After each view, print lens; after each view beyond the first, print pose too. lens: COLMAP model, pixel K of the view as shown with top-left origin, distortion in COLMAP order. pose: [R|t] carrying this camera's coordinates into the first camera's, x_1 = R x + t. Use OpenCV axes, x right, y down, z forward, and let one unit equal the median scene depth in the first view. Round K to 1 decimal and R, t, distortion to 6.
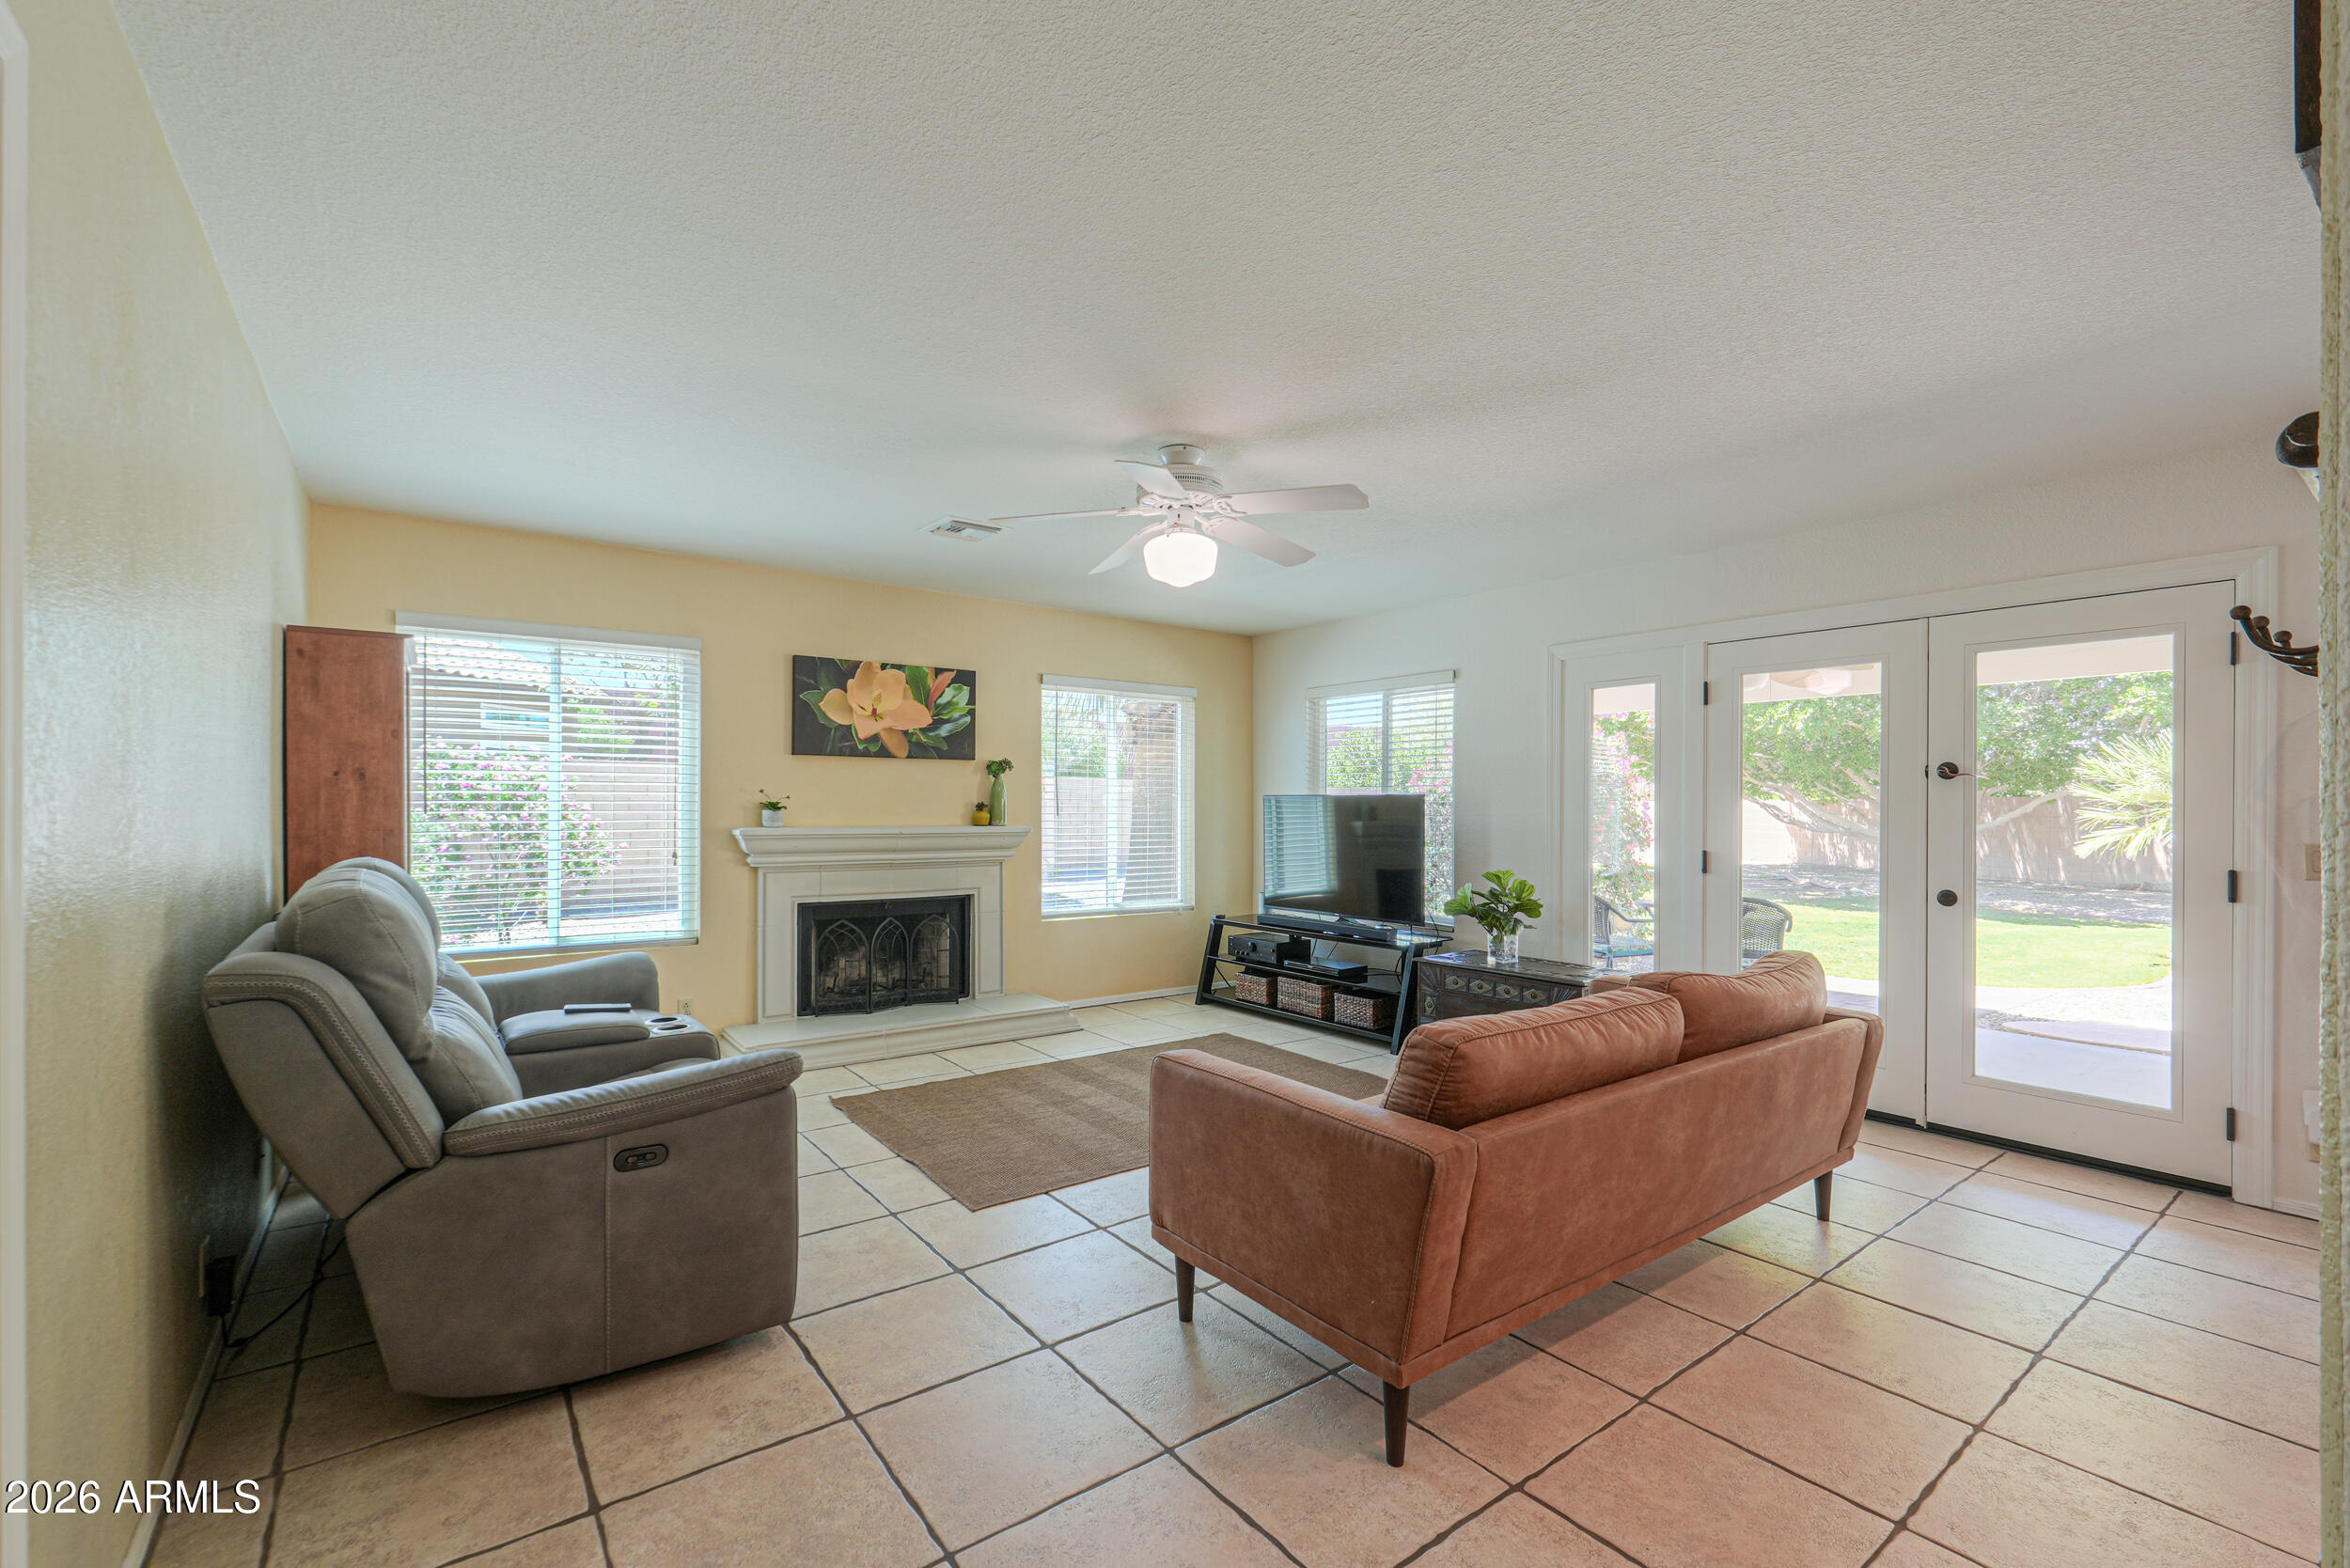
lens RADIAL K [[992.6, 0, 1142.0], [0, 992.6, 801.9], [0, 0, 1]] dist [-0.003532, -0.000394]
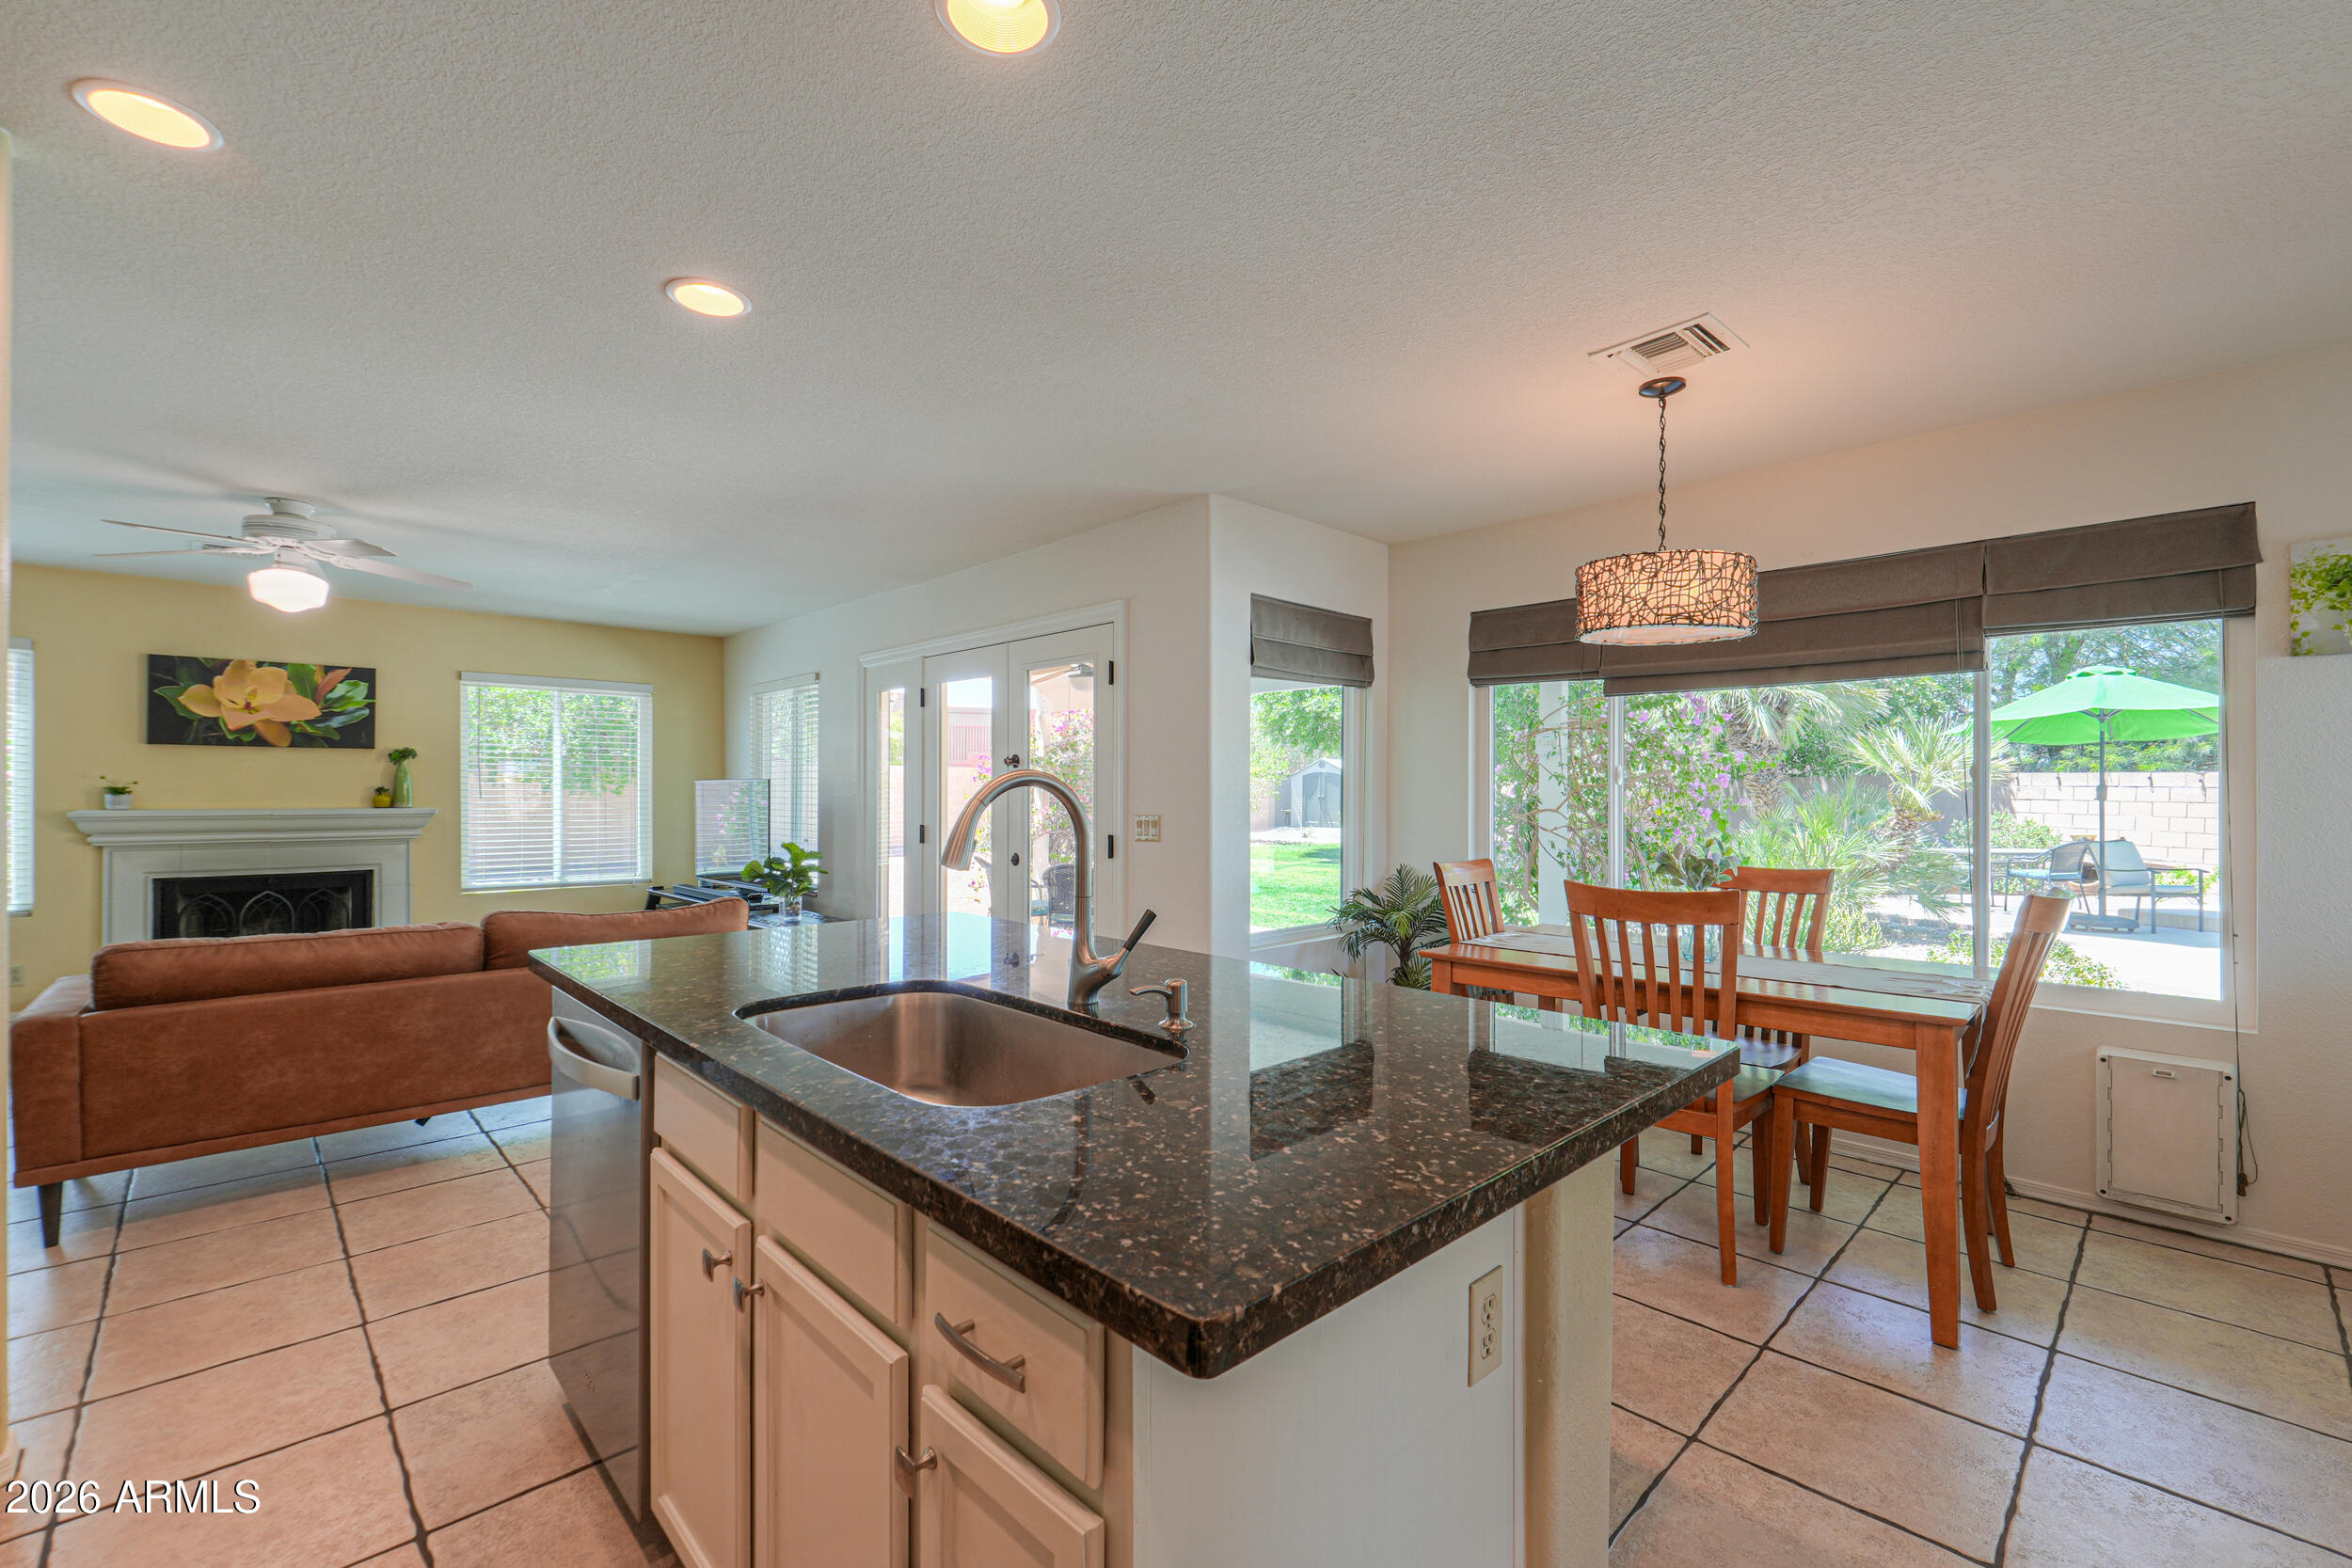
lens RADIAL K [[993.3, 0, 1154.6], [0, 993.3, 795.7], [0, 0, 1]] dist [-0.003532, -0.000394]
pose [[0.992393, -0.001776, 0.123096, 0.585168], [0.000200, 0.999918, 0.012813, -0.003839], [-0.123108, -0.012691, 0.992312, -0.217209]]
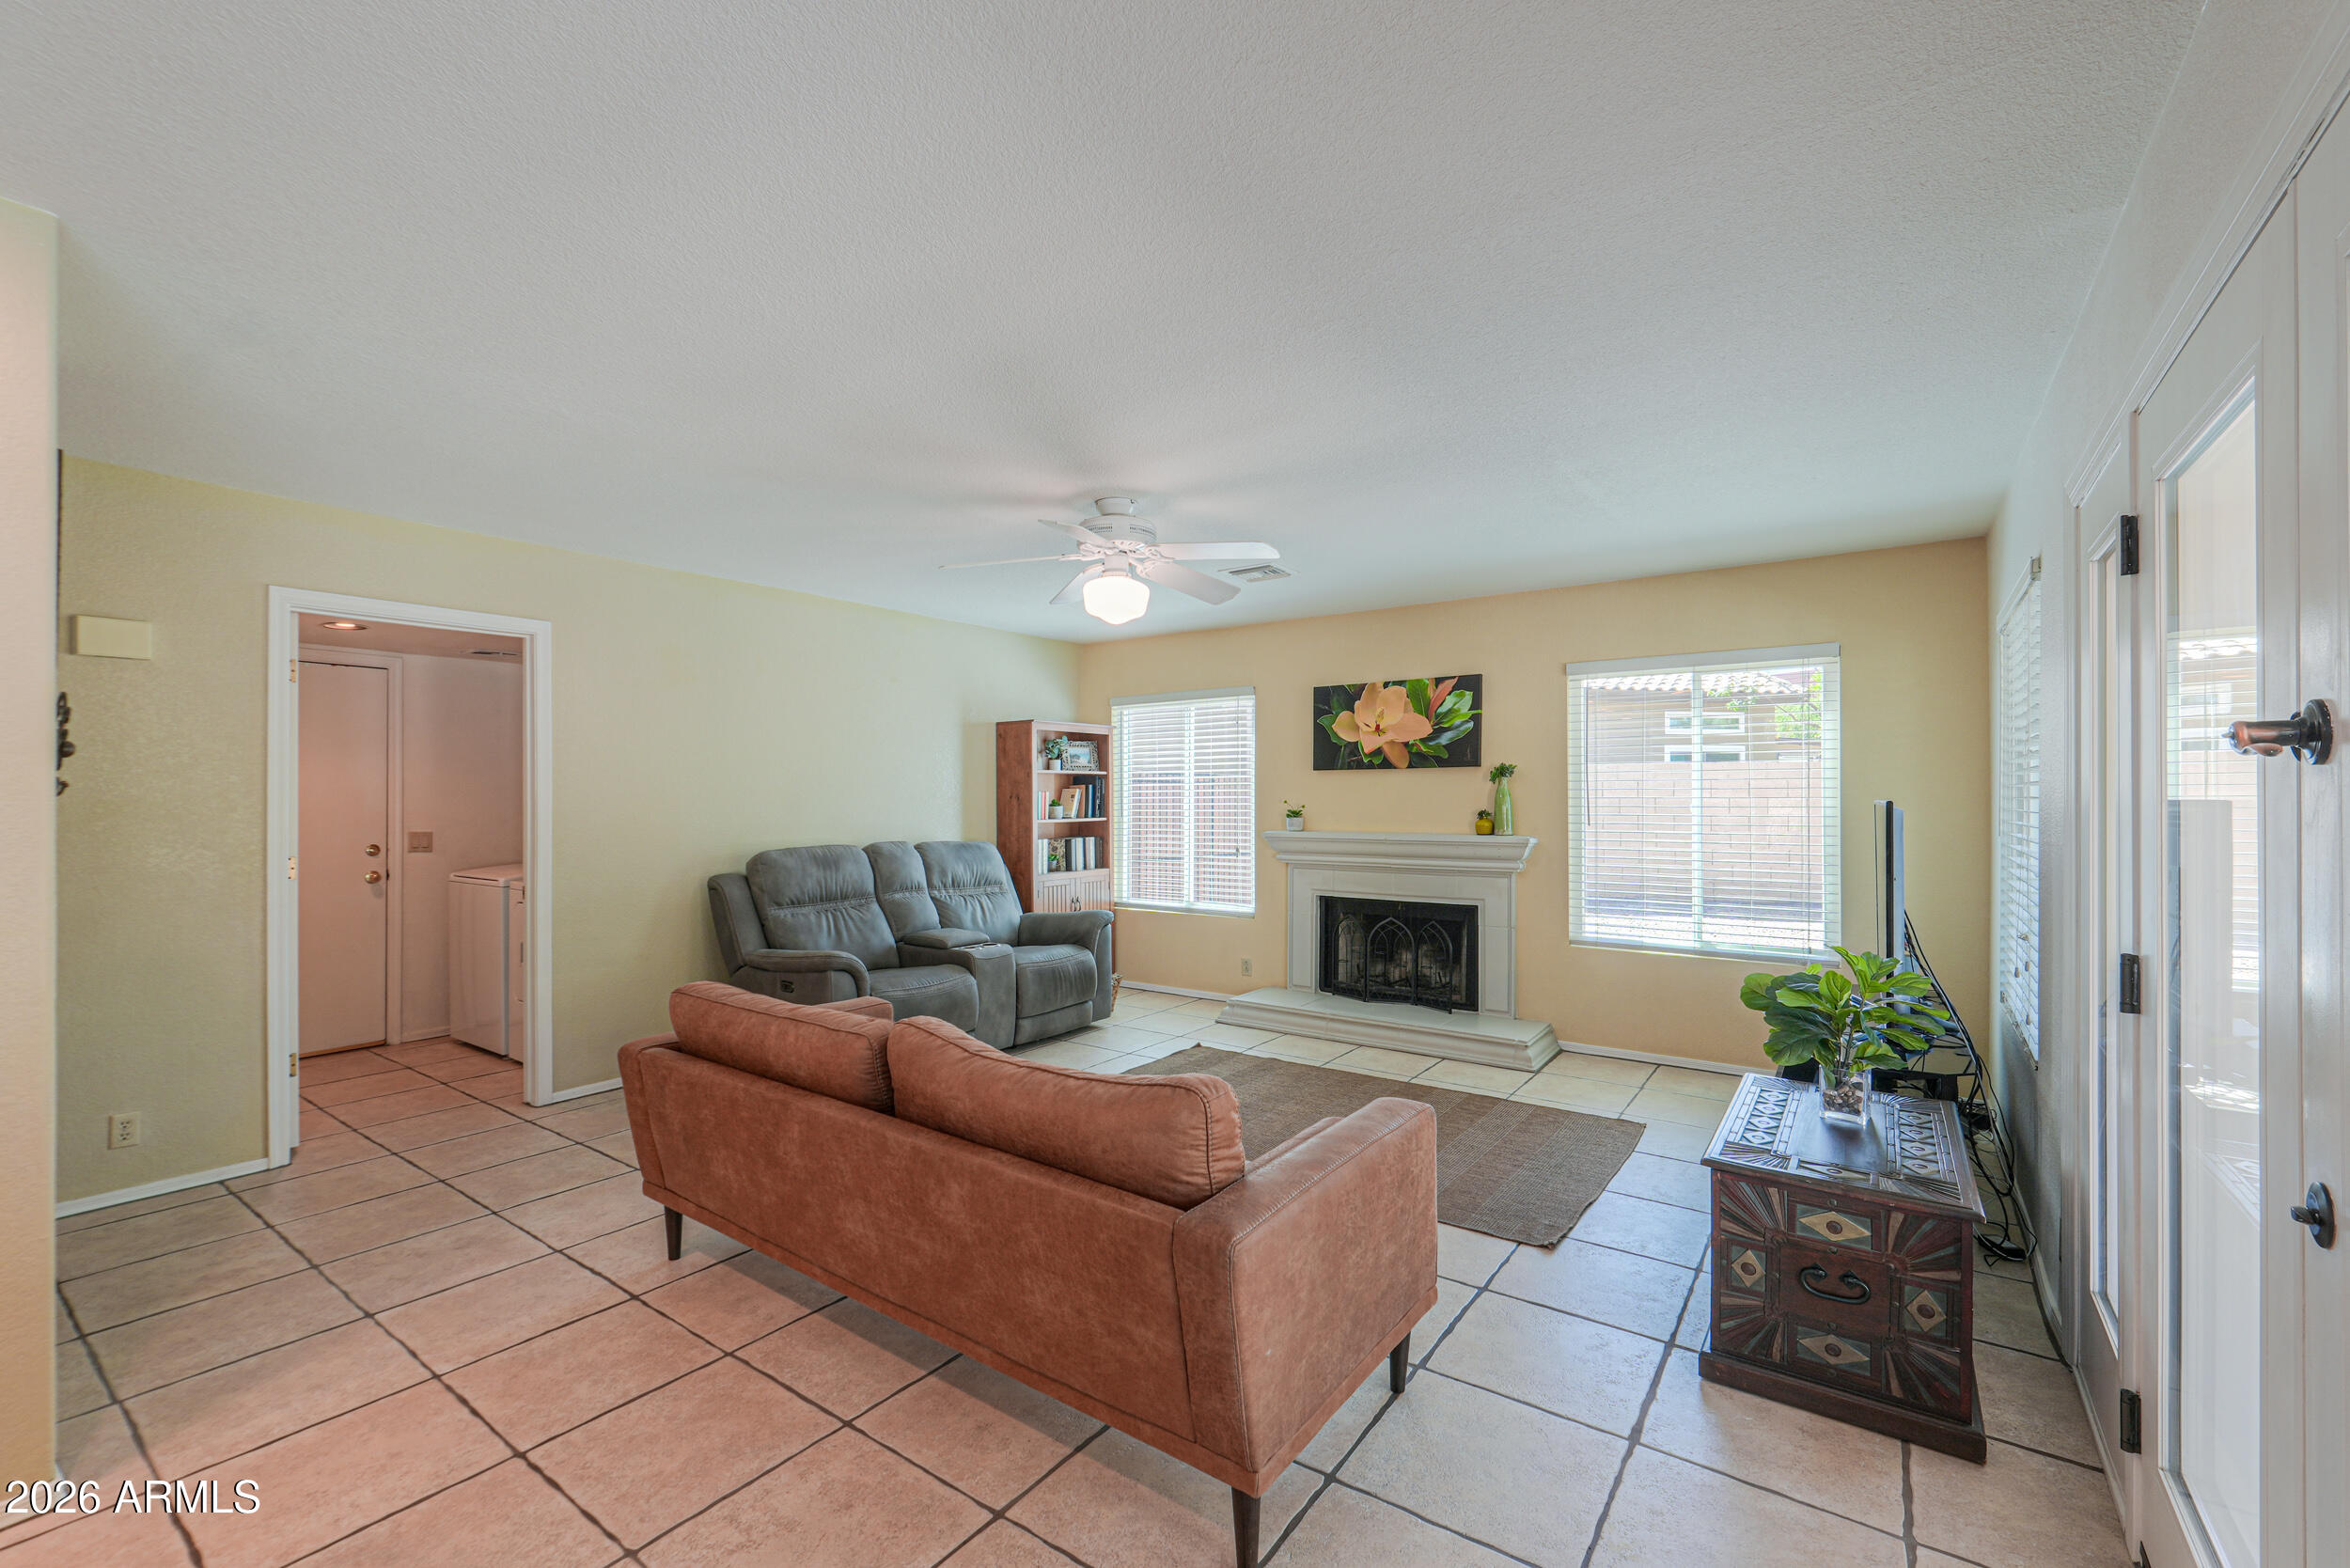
lens RADIAL K [[992.6, 0, 1179.0], [0, 992.6, 795.0], [0, 0, 1]] dist [-0.003532, -0.000394]
pose [[0.314274, -0.007195, -0.949305, 0.682475], [0.009172, 0.999948, -0.004542, -0.013429], [0.949288, -0.007280, 0.314323, 0.439332]]
